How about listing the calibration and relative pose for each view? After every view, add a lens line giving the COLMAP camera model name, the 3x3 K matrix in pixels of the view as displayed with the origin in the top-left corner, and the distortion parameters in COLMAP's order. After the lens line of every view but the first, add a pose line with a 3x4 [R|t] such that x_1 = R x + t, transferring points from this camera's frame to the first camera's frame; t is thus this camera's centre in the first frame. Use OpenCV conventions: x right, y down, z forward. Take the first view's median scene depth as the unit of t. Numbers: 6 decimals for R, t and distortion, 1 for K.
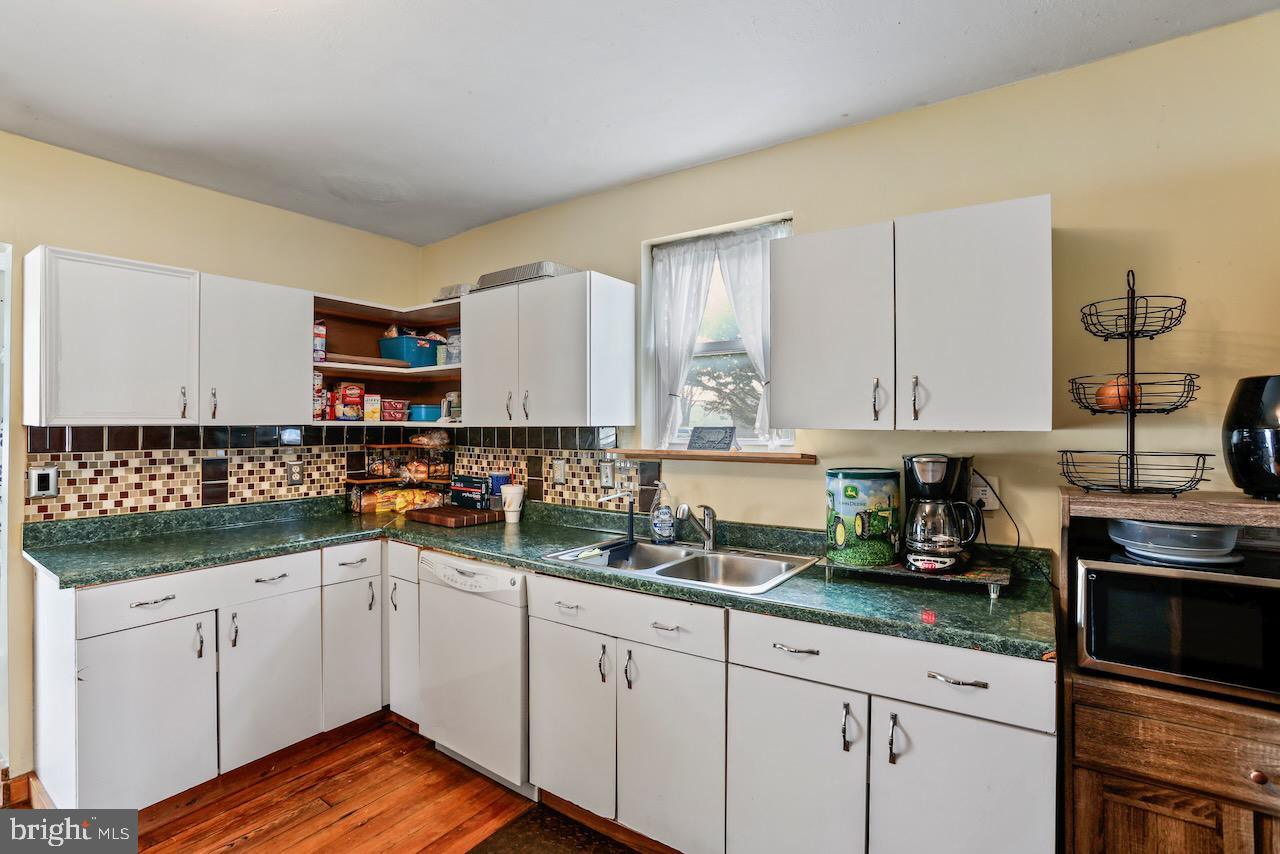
lens RADIAL K [[591.0, 0, 628.2], [0, 591.0, 423.7], [0, 0, 1]] dist [-0.074325, 0.030796]
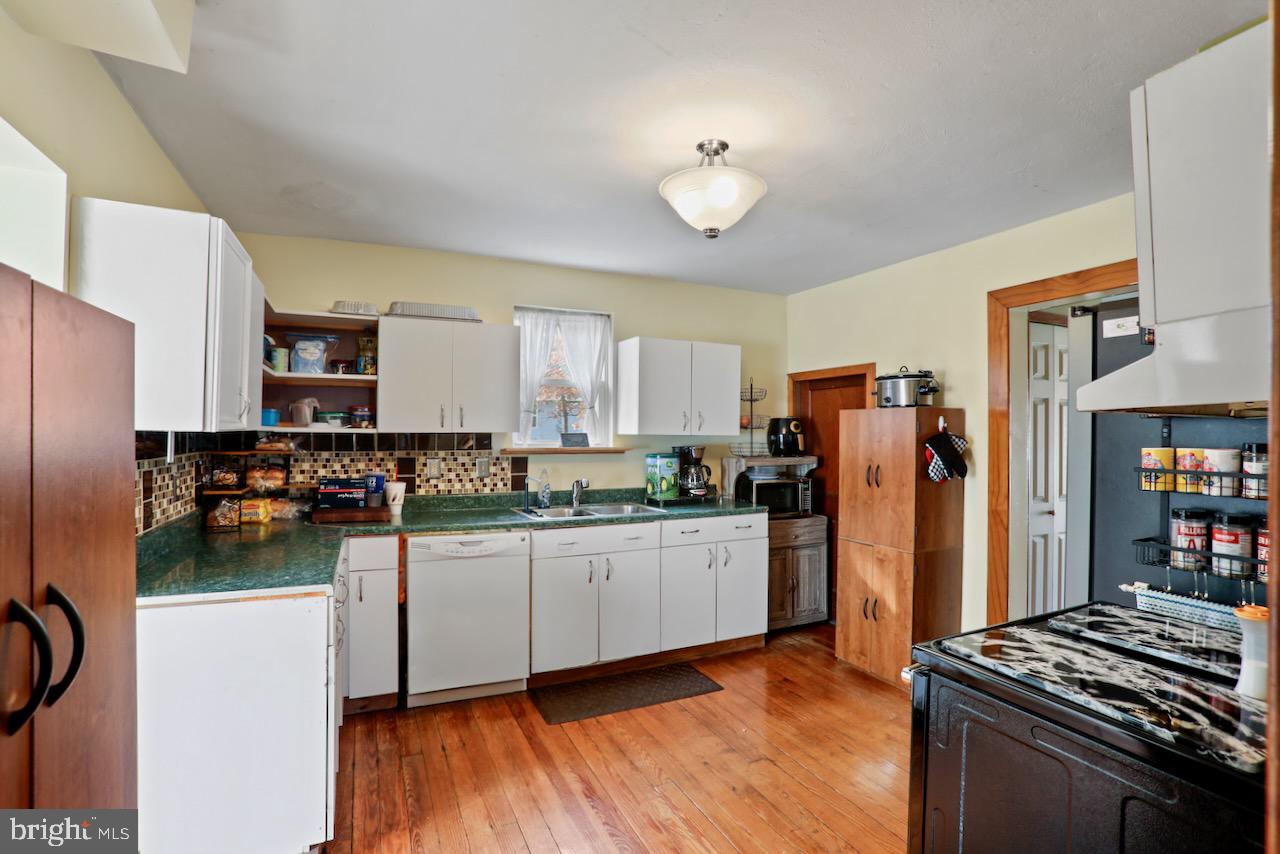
lens RADIAL K [[591.0, 0, 628.2], [0, 591.0, 423.7], [0, 0, 1]] dist [-0.074325, 0.030796]
pose [[0.522763, 0.012977, 0.852379, -0.992617], [-0.009193, 0.999912, -0.009585, -0.005565], [-0.852428, -0.002825, 0.522837, 0.003030]]
